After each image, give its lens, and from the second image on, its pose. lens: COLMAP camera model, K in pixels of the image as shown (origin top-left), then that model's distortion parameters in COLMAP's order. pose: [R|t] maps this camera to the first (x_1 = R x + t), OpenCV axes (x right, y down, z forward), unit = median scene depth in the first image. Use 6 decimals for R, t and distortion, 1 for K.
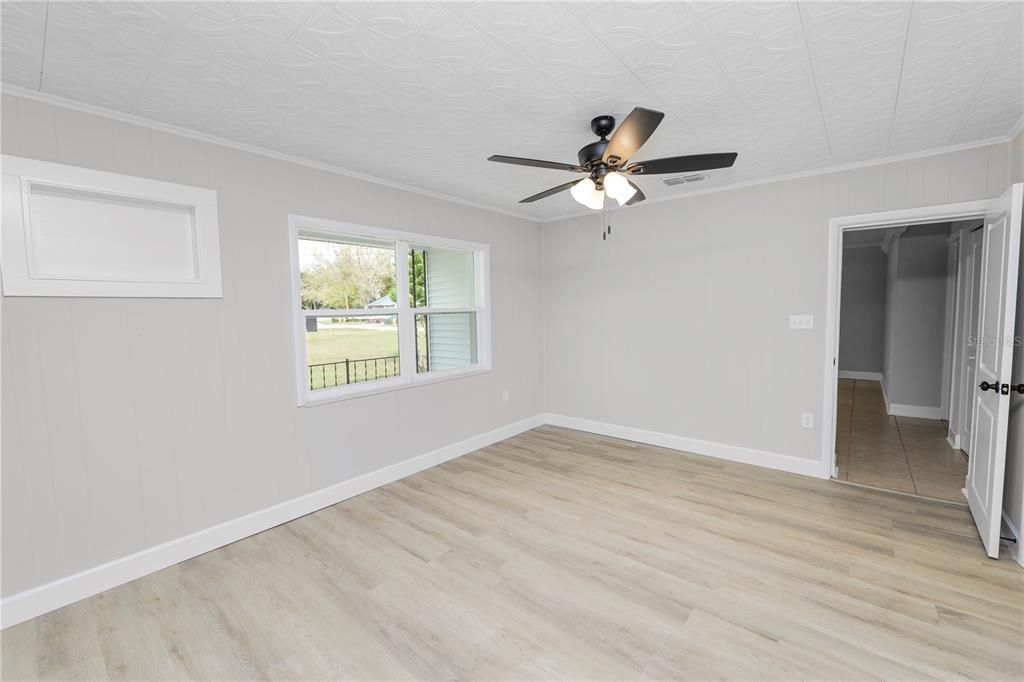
lens RADIAL K [[417.9, 0, 512.8], [0, 417.9, 334.8], [0, 0, 1]] dist [-0.006576, 0.000292]
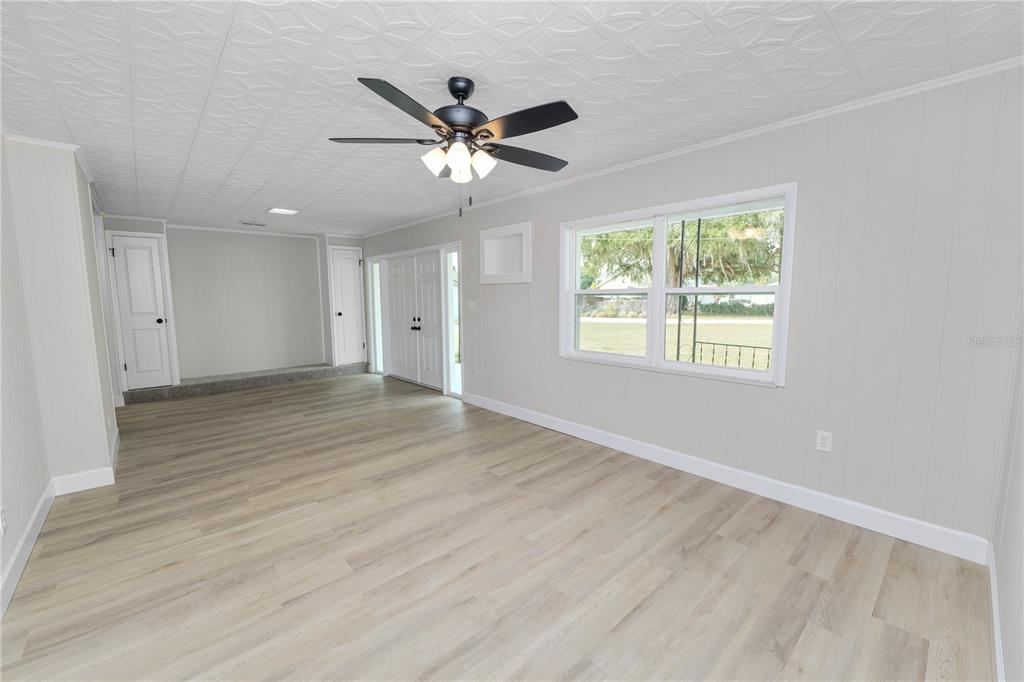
lens RADIAL K [[417.9, 0, 512.8], [0, 417.9, 337.7], [0, 0, 1]] dist [-0.006576, 0.000292]
pose [[-0.138637, 0.121946, -0.982807, 0.918508], [-0.051908, 0.990131, 0.130177, -0.074521], [0.988982, 0.069063, -0.130939, 1.010784]]
